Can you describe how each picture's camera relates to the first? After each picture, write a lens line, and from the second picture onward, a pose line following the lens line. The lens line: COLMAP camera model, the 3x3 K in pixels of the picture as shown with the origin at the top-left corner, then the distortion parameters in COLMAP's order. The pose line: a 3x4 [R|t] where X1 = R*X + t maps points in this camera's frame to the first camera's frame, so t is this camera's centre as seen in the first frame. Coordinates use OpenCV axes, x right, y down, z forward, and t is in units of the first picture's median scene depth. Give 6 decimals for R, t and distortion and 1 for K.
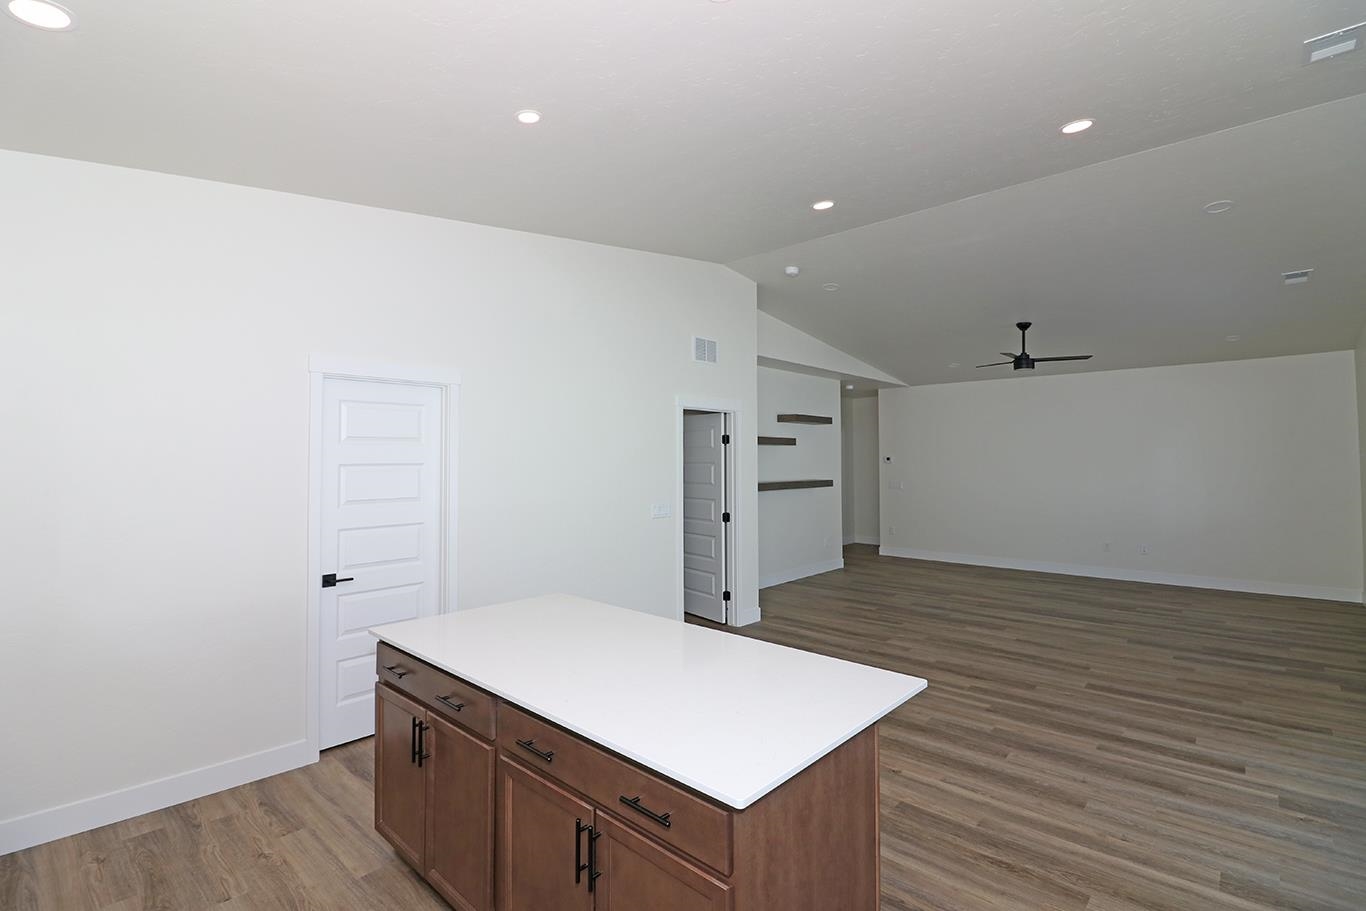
lens RADIAL K [[625.8, 0, 673.4], [0, 625.8, 437.1], [0, 0, 1]] dist [0.000100, -0.012002]
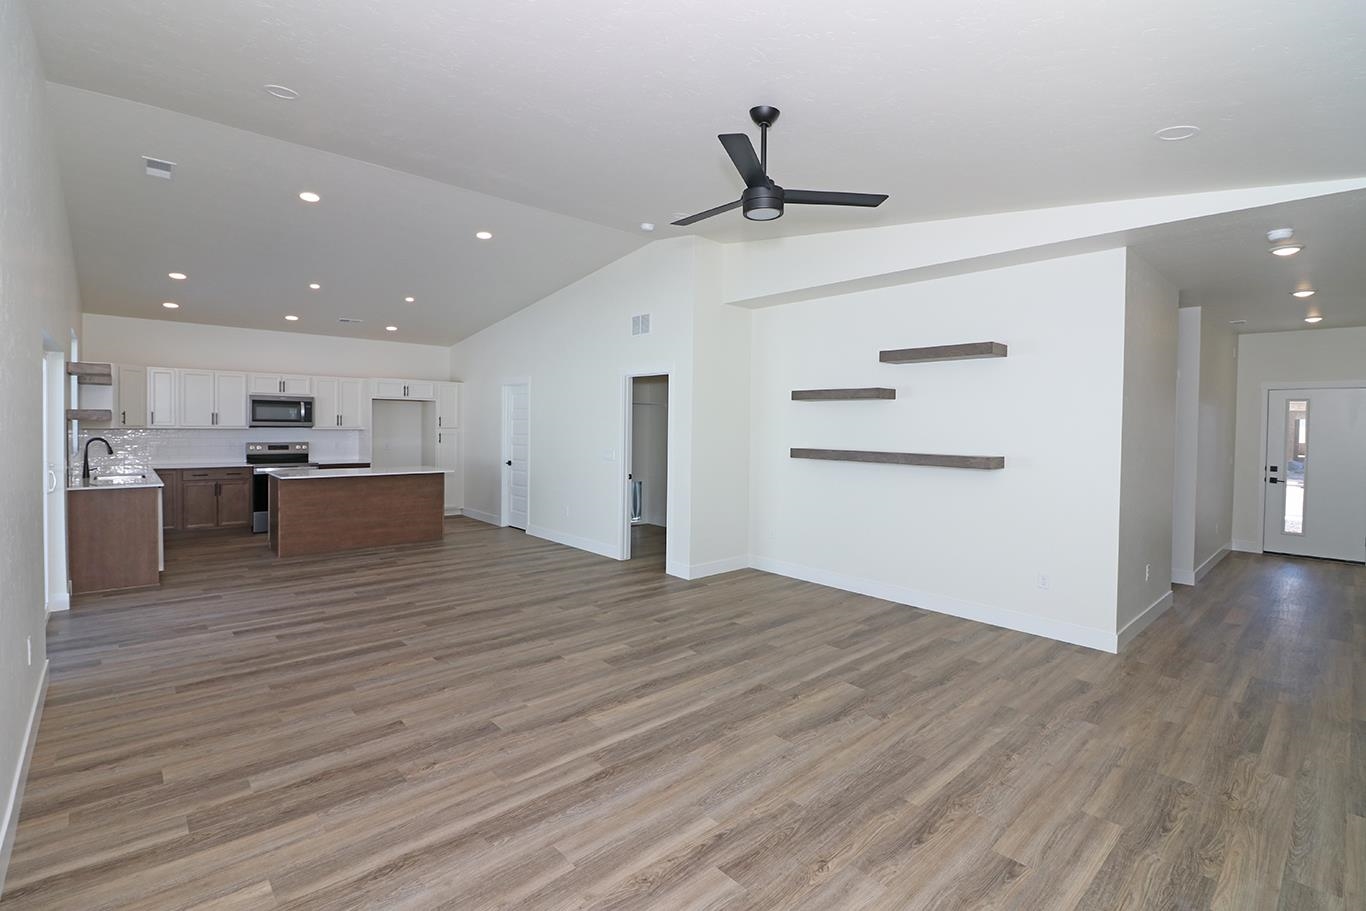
lens RADIAL K [[625.8, 0, 673.4], [0, 625.8, 437.1], [0, 0, 1]] dist [0.000100, -0.012002]
pose [[-0.086723, 0.021104, -0.996009, 1.519658], [0.022963, 0.999552, 0.019180, 0.063974], [0.995968, -0.021208, -0.087169, 1.443288]]
